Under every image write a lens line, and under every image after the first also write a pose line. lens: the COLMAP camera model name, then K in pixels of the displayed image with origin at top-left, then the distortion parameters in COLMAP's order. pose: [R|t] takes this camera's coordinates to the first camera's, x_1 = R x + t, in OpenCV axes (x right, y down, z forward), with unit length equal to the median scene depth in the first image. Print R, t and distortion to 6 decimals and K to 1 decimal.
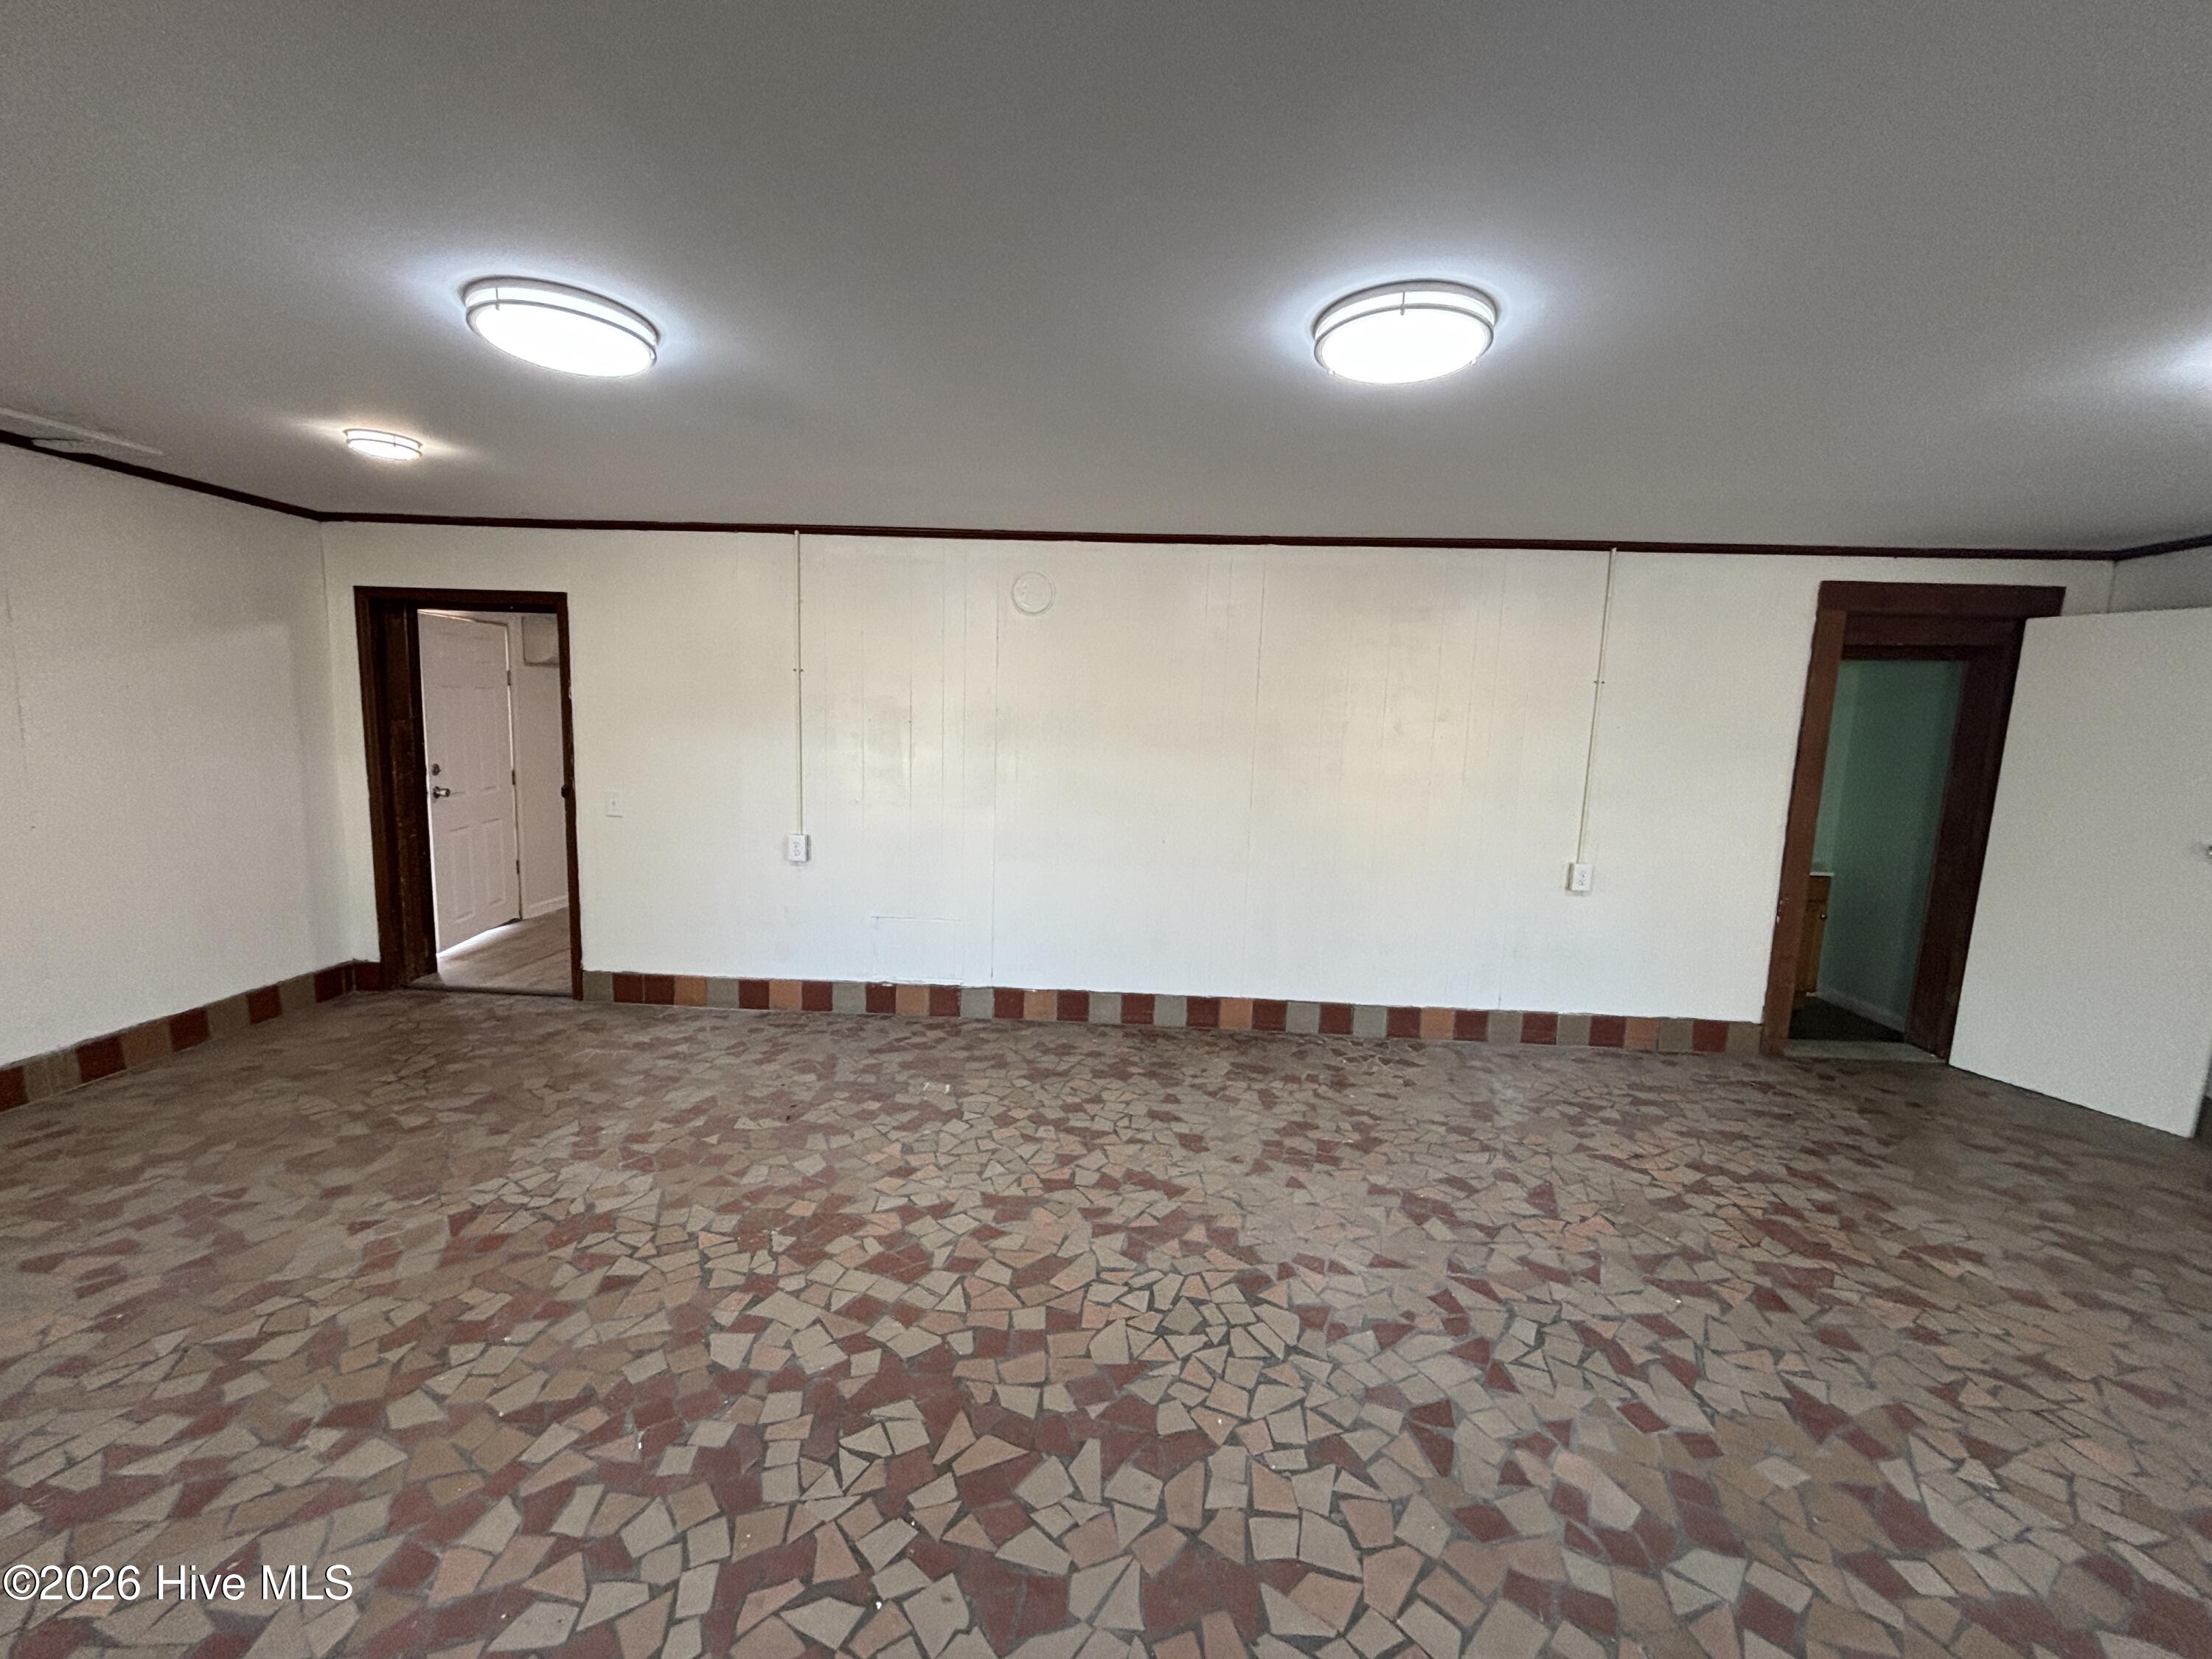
lens RADIAL K [[911.8, 0, 1104.1], [0, 911.8, 829.6], [0, 0, 1]] dist [0.001253, 0.000268]
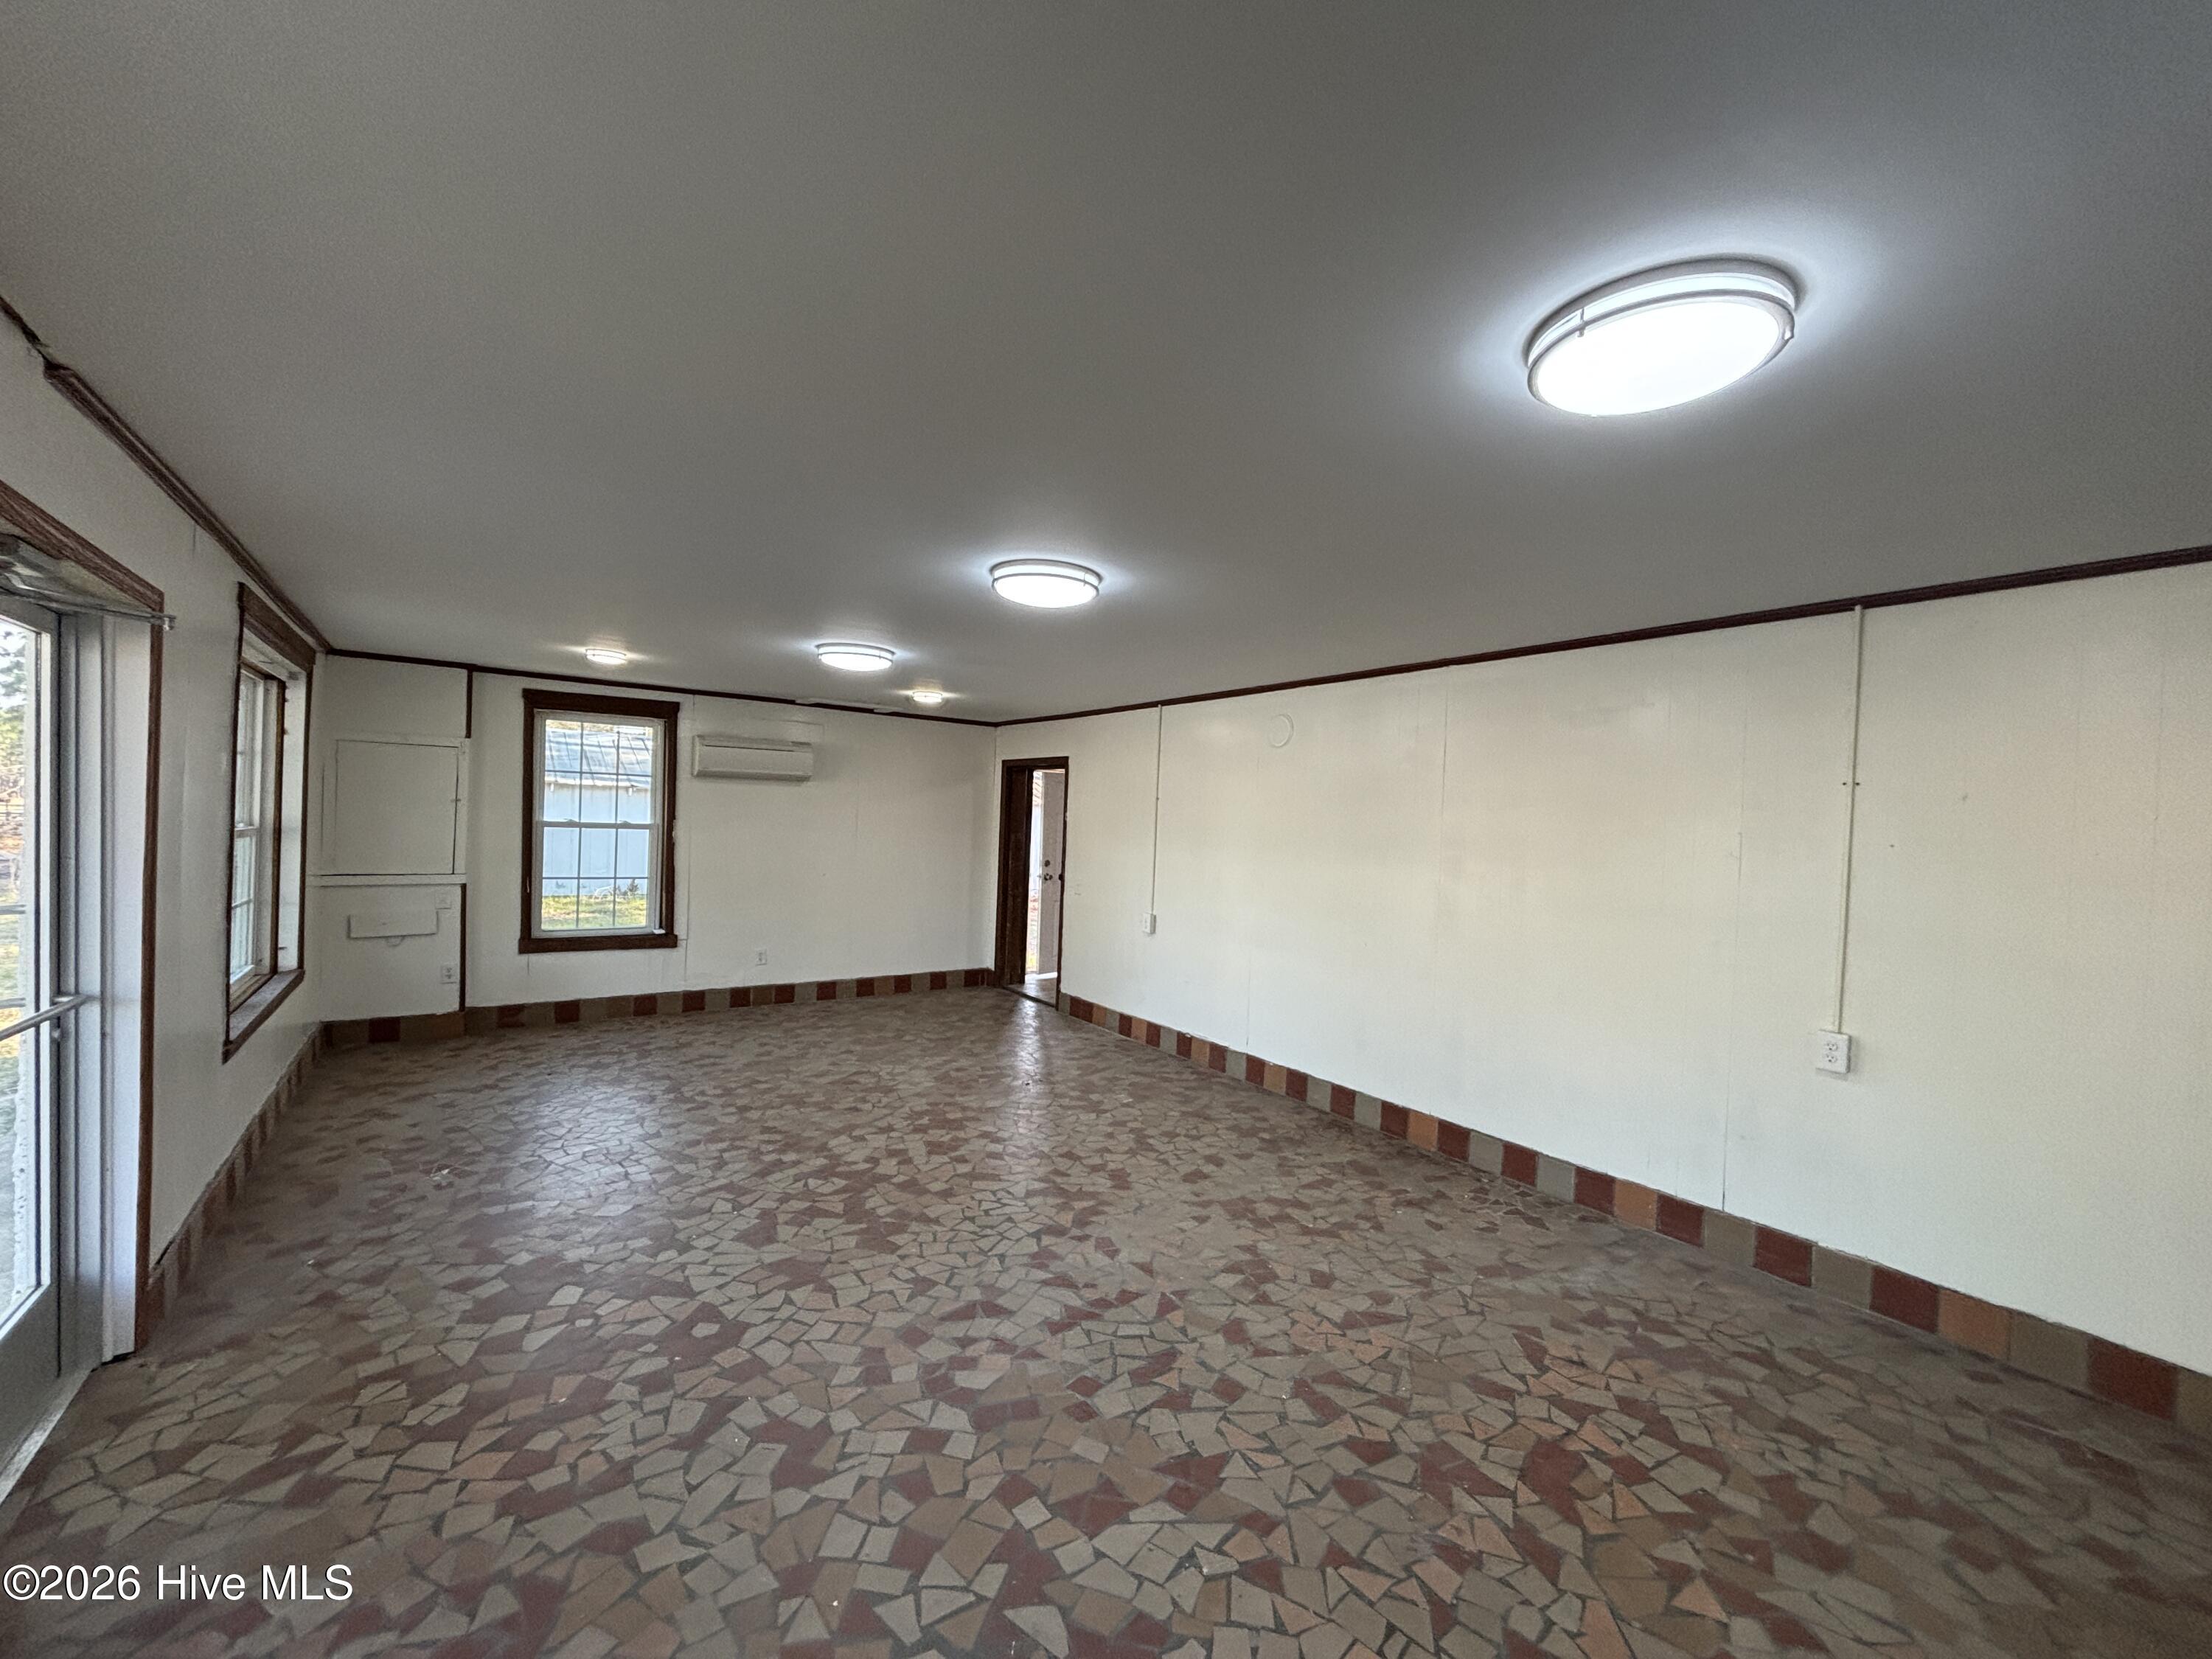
lens RADIAL K [[911.8, 0, 1099.3], [0, 911.8, 831.6], [0, 0, 1]] dist [0.001253, 0.000268]
pose [[0.607437, 0.005537, -0.794348, 1.139513], [-0.113444, 0.990331, -0.079847, 0.000138], [0.786225, 0.138616, 0.602192, 0.122458]]
